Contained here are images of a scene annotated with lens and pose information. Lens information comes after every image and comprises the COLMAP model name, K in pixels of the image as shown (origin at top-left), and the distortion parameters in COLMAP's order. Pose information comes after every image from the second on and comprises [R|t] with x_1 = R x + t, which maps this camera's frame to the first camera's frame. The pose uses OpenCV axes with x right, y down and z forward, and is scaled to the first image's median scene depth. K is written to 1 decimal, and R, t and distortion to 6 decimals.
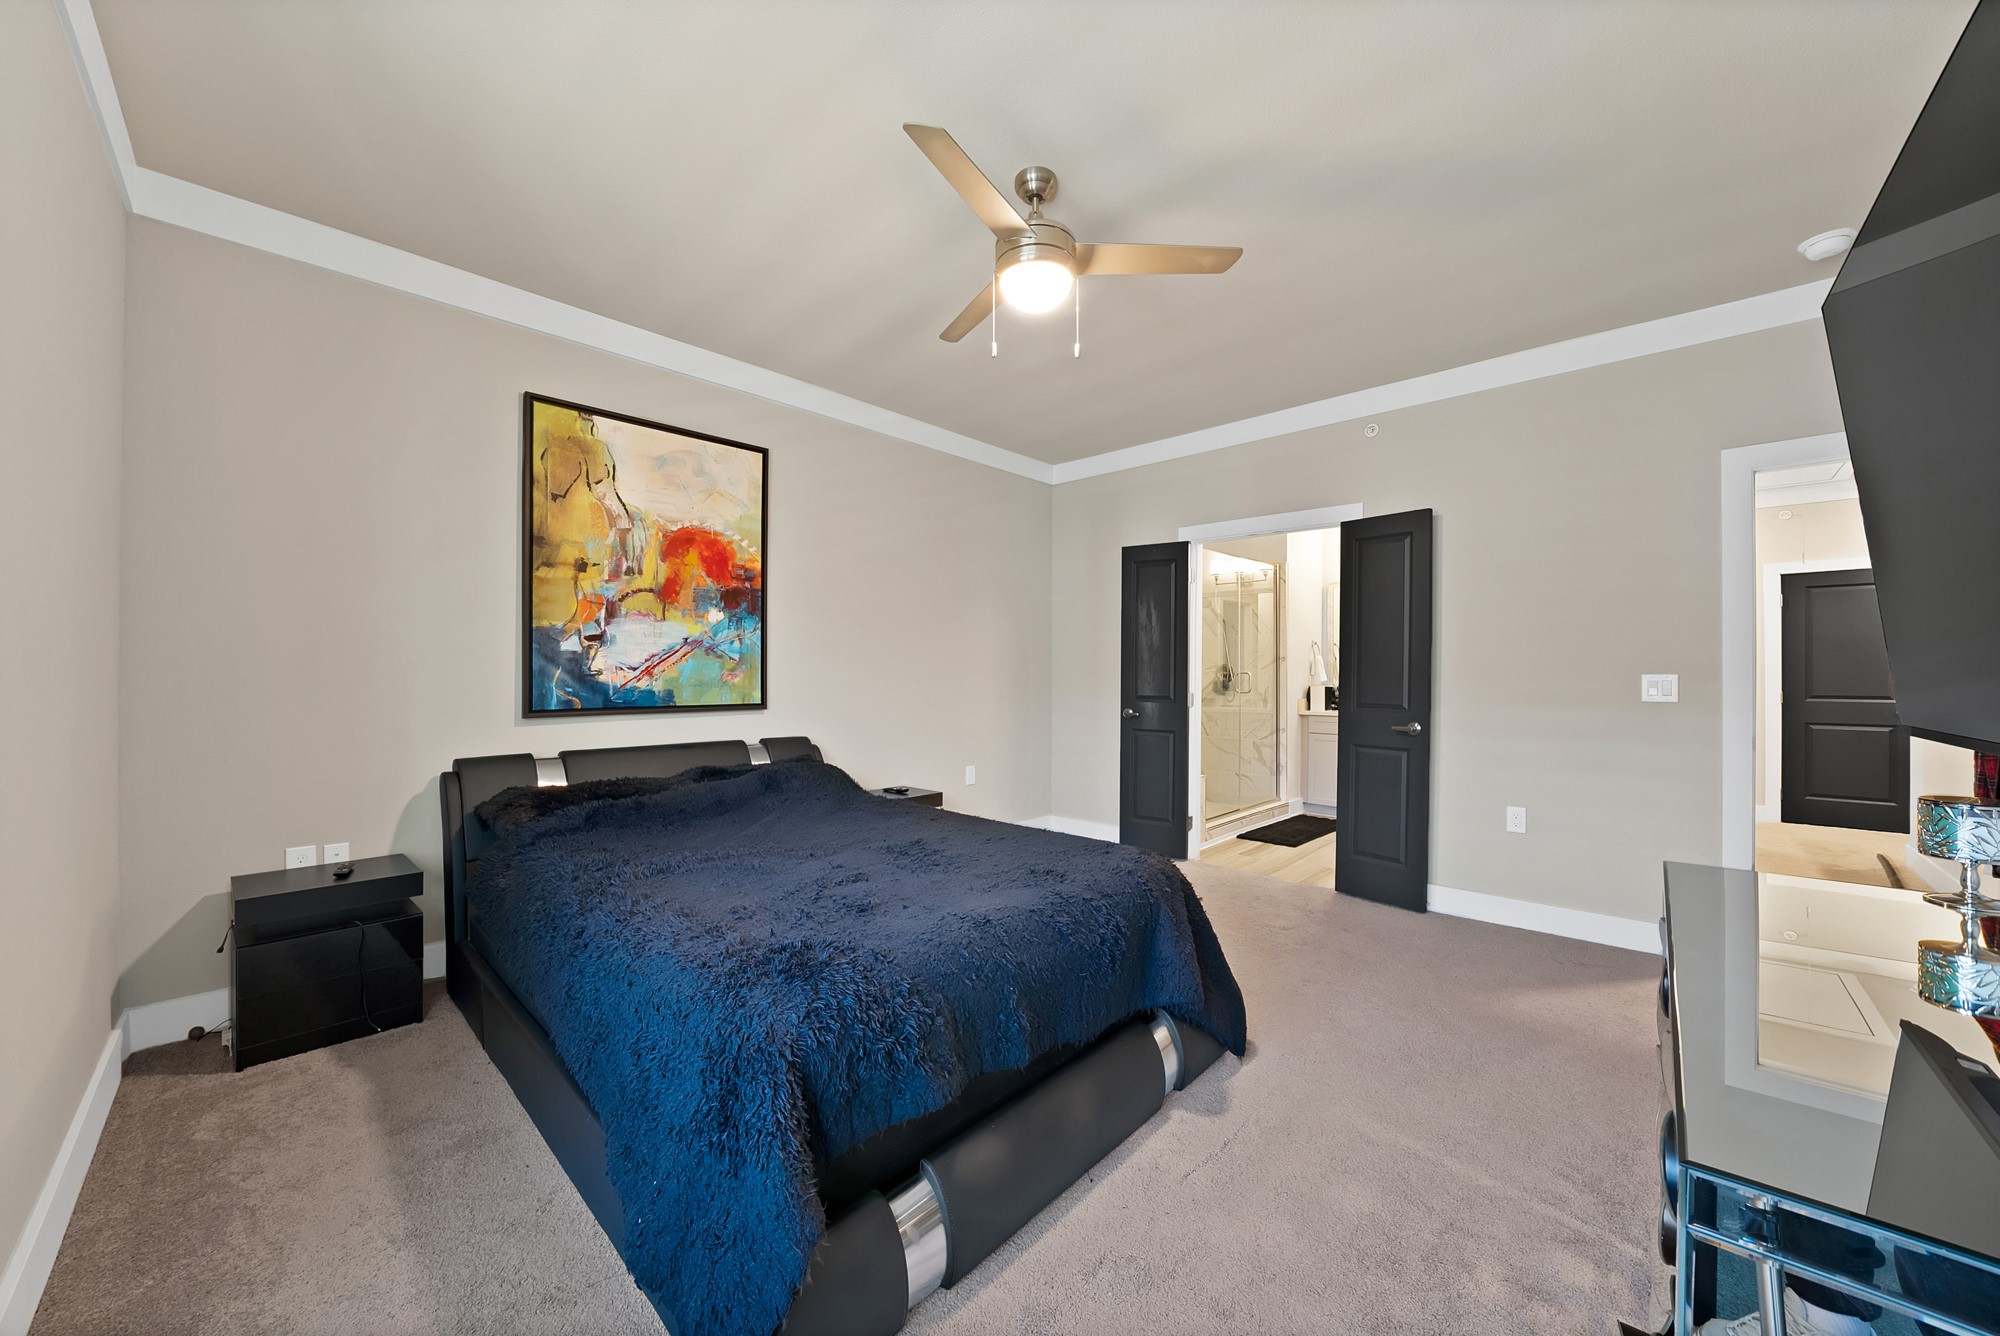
lens RADIAL K [[714.5, 0, 994.1], [0, 714.5, 674.3], [0, 0, 1]] dist [-0.021371, 0.000637]
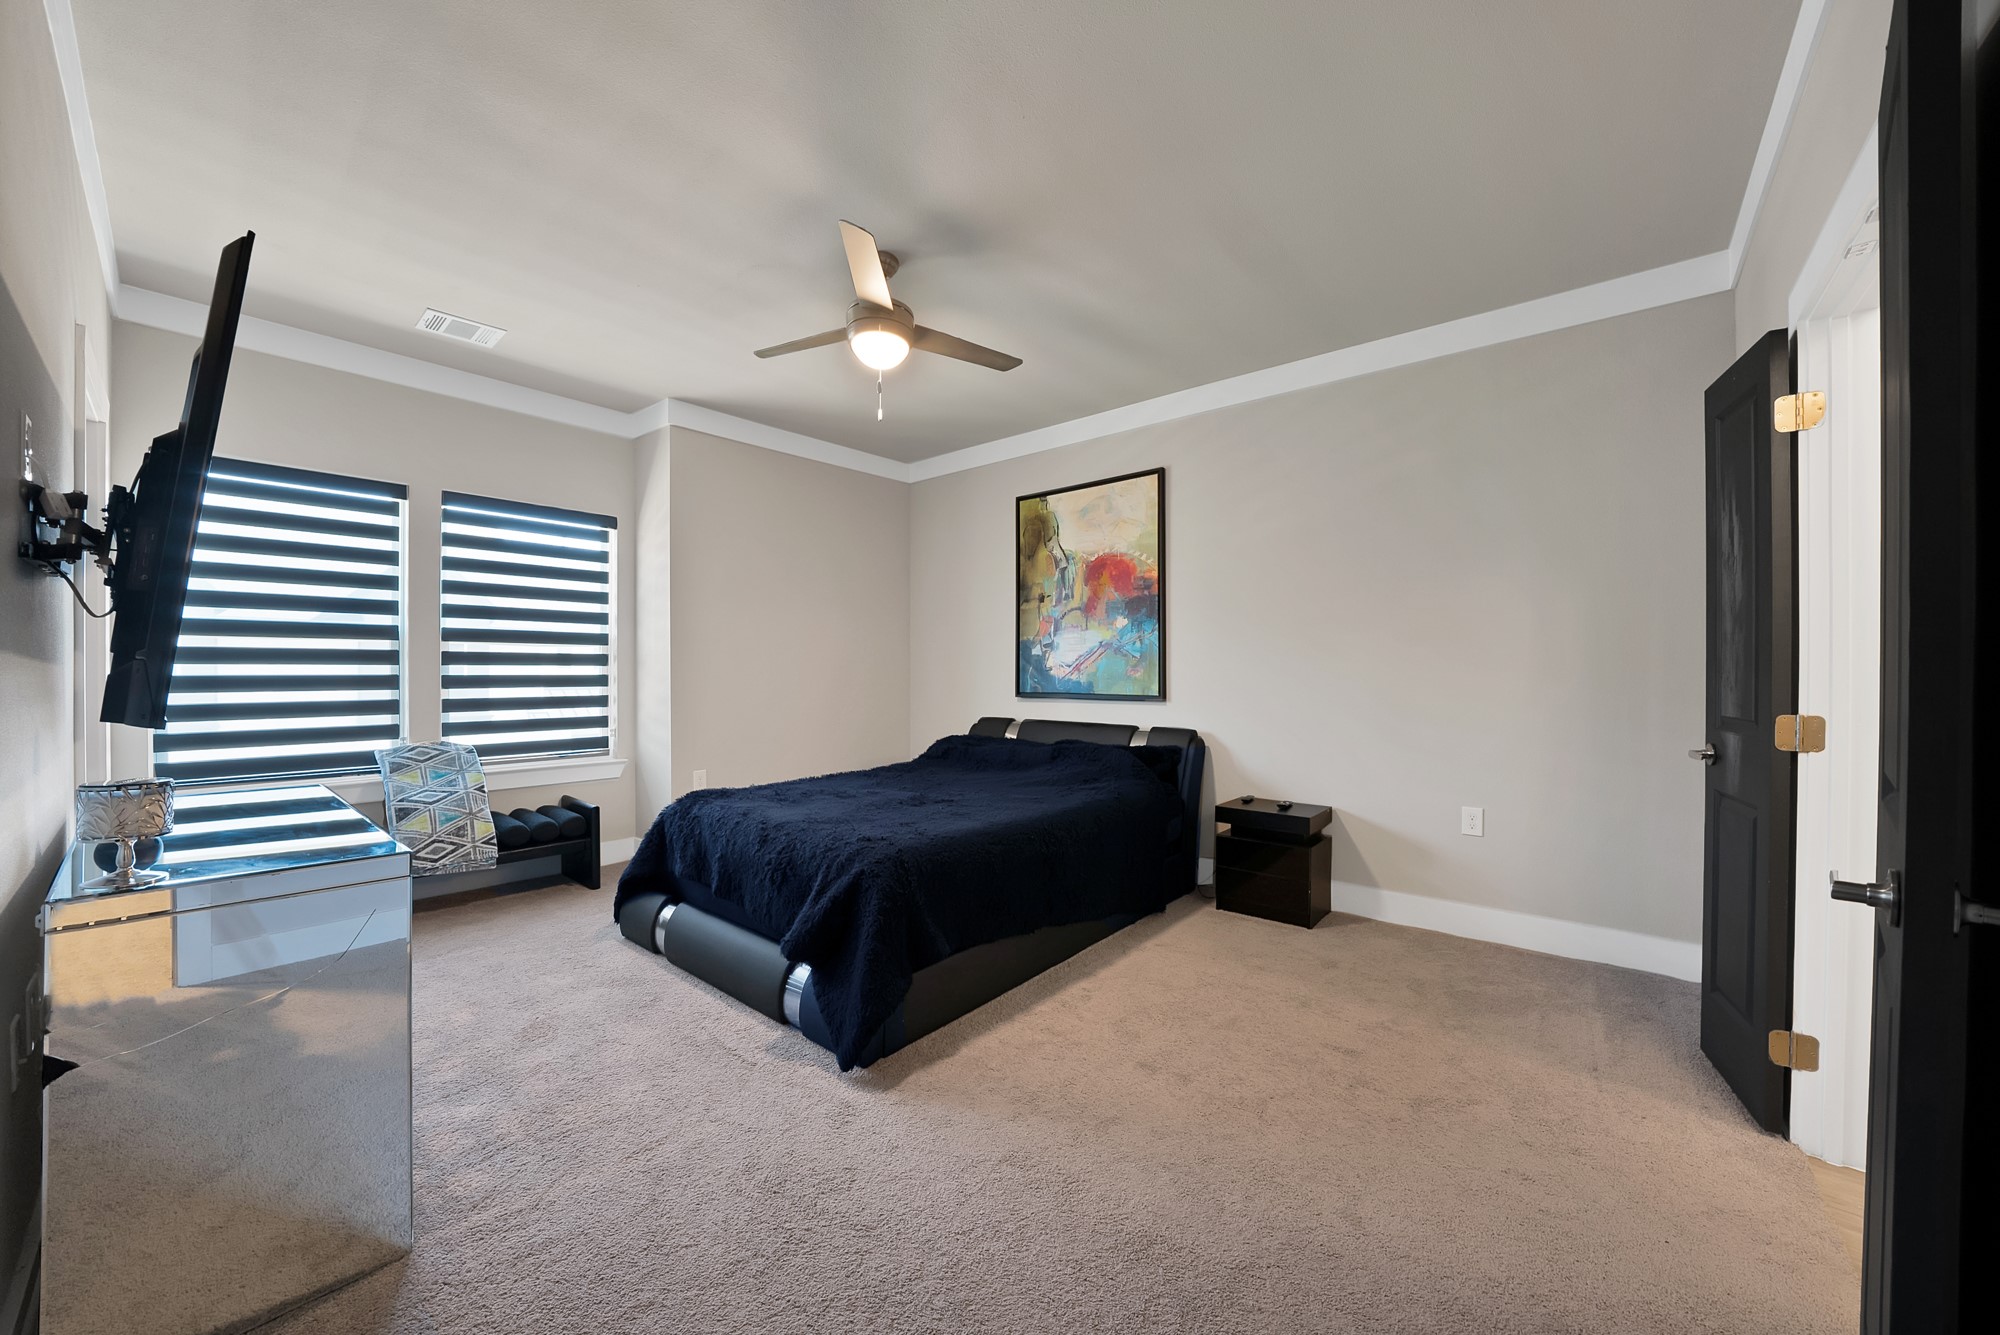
lens RADIAL K [[714.5, 0, 994.1], [0, 714.5, 673.8], [0, 0, 1]] dist [-0.021371, 0.000637]
pose [[0.051809, 0.019153, -0.998473, 0.874532], [0.012678, 0.999723, 0.019835, -0.021447], [0.998577, -0.013686, 0.051552, 0.754114]]
